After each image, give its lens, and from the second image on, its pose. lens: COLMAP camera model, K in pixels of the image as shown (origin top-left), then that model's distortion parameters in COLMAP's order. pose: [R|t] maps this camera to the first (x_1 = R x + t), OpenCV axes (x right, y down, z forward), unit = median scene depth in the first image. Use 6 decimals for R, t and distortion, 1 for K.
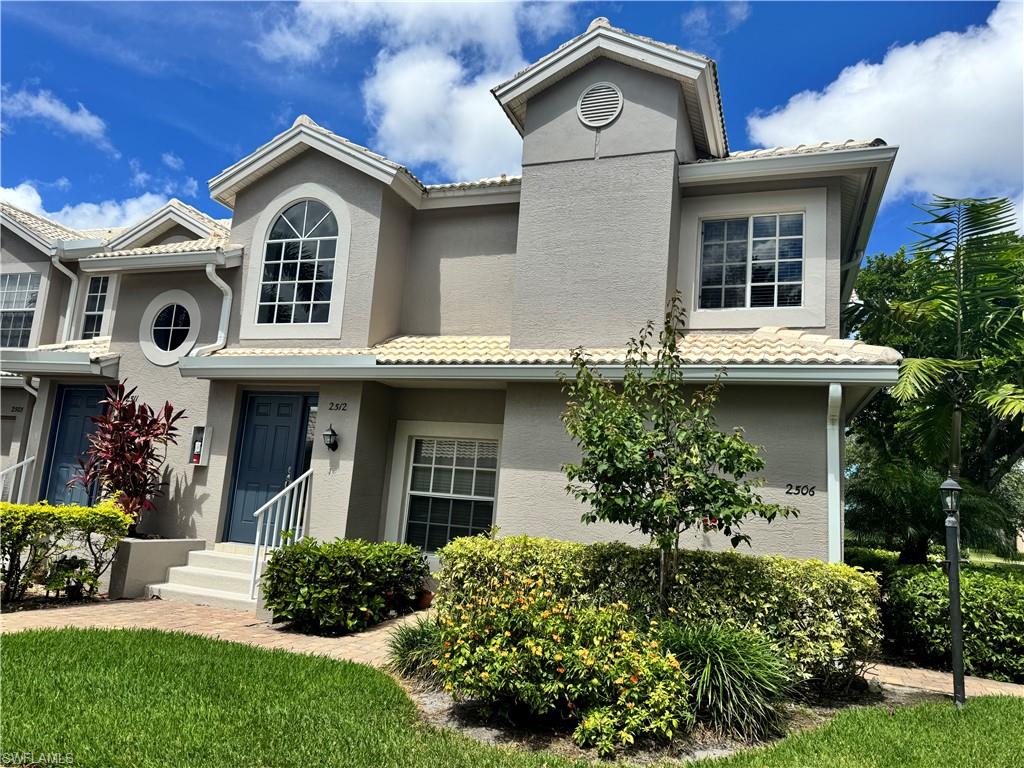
lens RADIAL K [[728.9, 0, 516.7], [0, 728.9, 383.1], [0, 0, 1]] dist [0.023856, -0.004850]
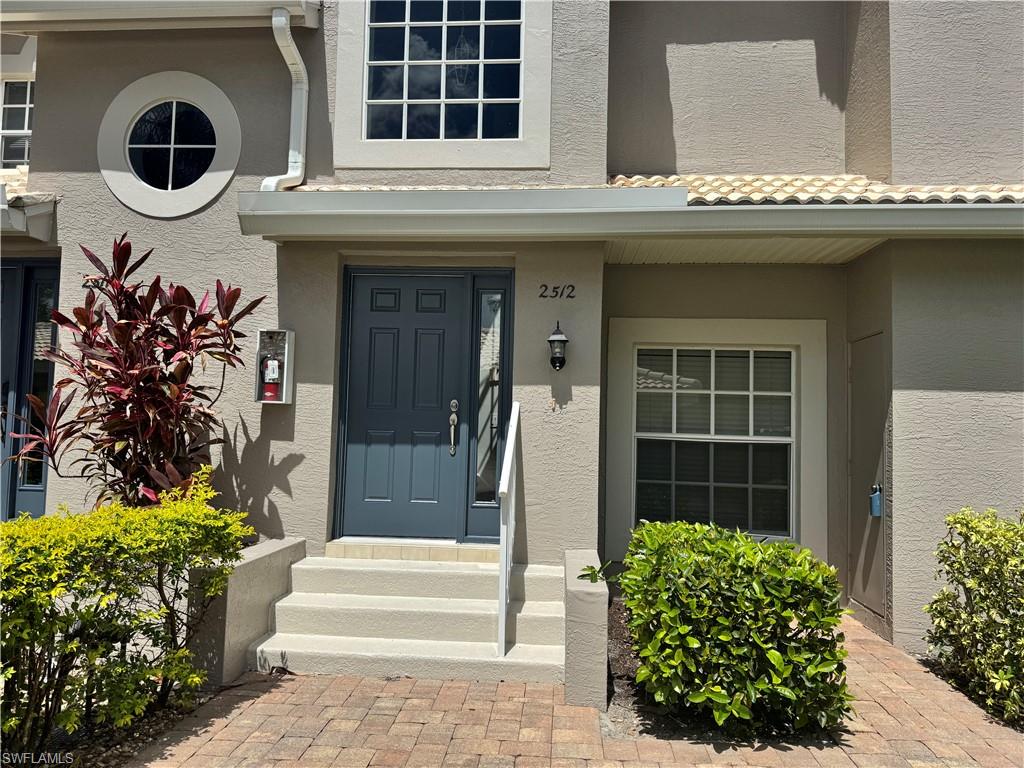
lens RADIAL K [[728.9, 0, 508.2], [0, 728.9, 388.3], [0, 0, 1]] dist [0.023856, -0.004850]
pose [[0.967298, -0.031506, 0.251680, -0.403355], [0.002685, 0.993472, 0.114045, 0.040647], [-0.253630, -0.109640, 0.961068, 0.443023]]
